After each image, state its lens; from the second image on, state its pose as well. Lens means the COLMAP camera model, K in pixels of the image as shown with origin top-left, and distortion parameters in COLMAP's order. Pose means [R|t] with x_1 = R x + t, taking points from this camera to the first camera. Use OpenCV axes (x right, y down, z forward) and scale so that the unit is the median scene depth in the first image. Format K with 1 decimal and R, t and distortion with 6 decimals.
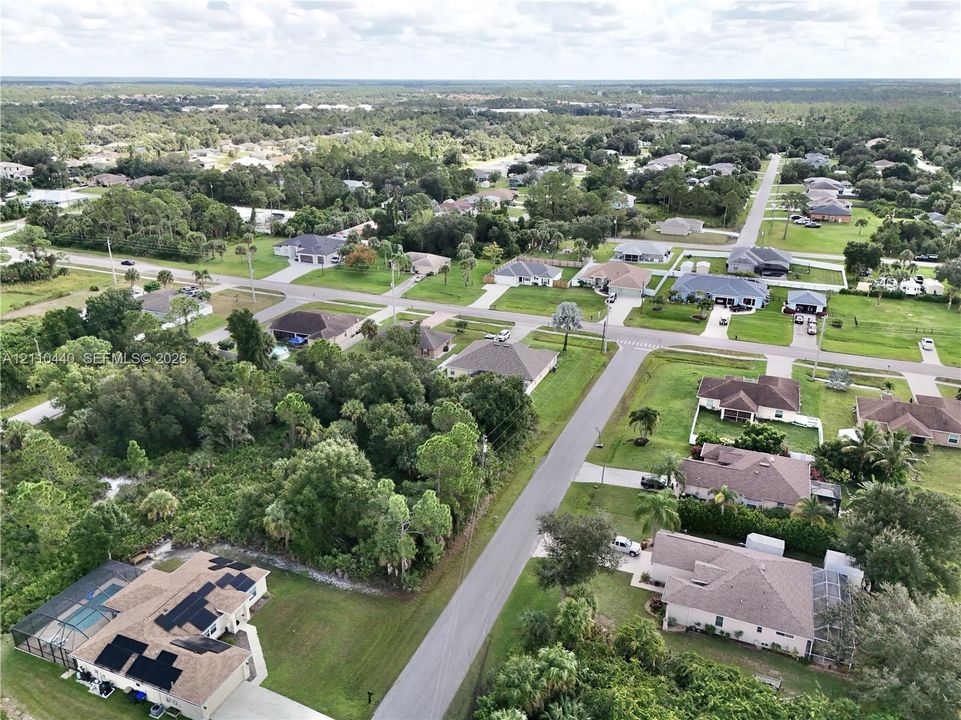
lens RADIAL K [[714.4, 0, 484.0], [0, 714.4, 362.5], [0, 0, 1]] dist [0.067526, -0.061771]
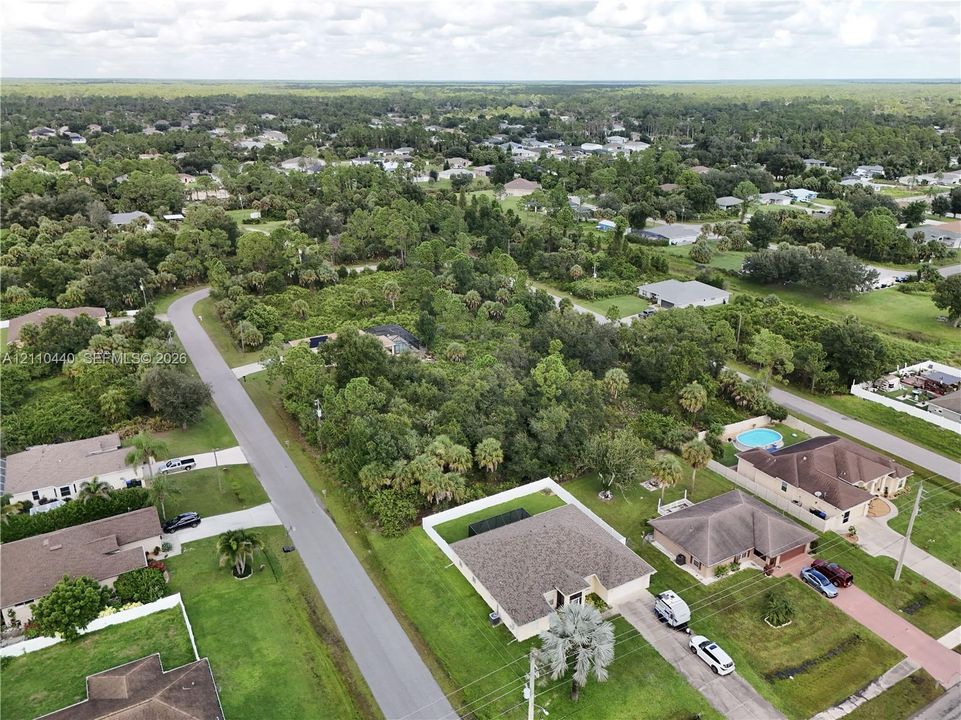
lens RADIAL K [[719.0, 0, 485.2], [0, 719.0, 357.5], [0, 0, 1]] dist [0.065208, -0.056255]
pose [[-0.610843, 0.282456, -0.739655, 0.368455], [-0.293766, 0.786663, 0.543013, -0.359696], [0.735236, 0.548981, -0.397552, 0.897645]]
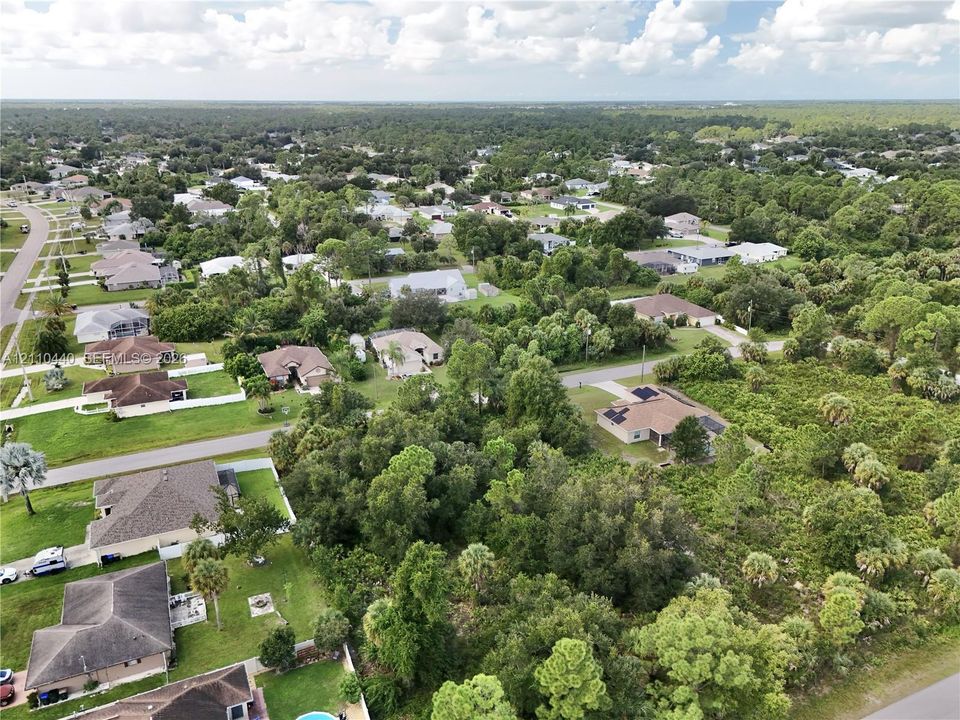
lens RADIAL K [[720.0, 0, 483.2], [0, 720.0, 359.4], [0, 0, 1]] dist [0.067819, -0.069322]
pose [[-0.737716, -0.230170, 0.634663, -0.505884], [0.246845, 0.783031, 0.570903, -0.354932], [-0.628366, 0.577827, -0.520838, 0.884184]]
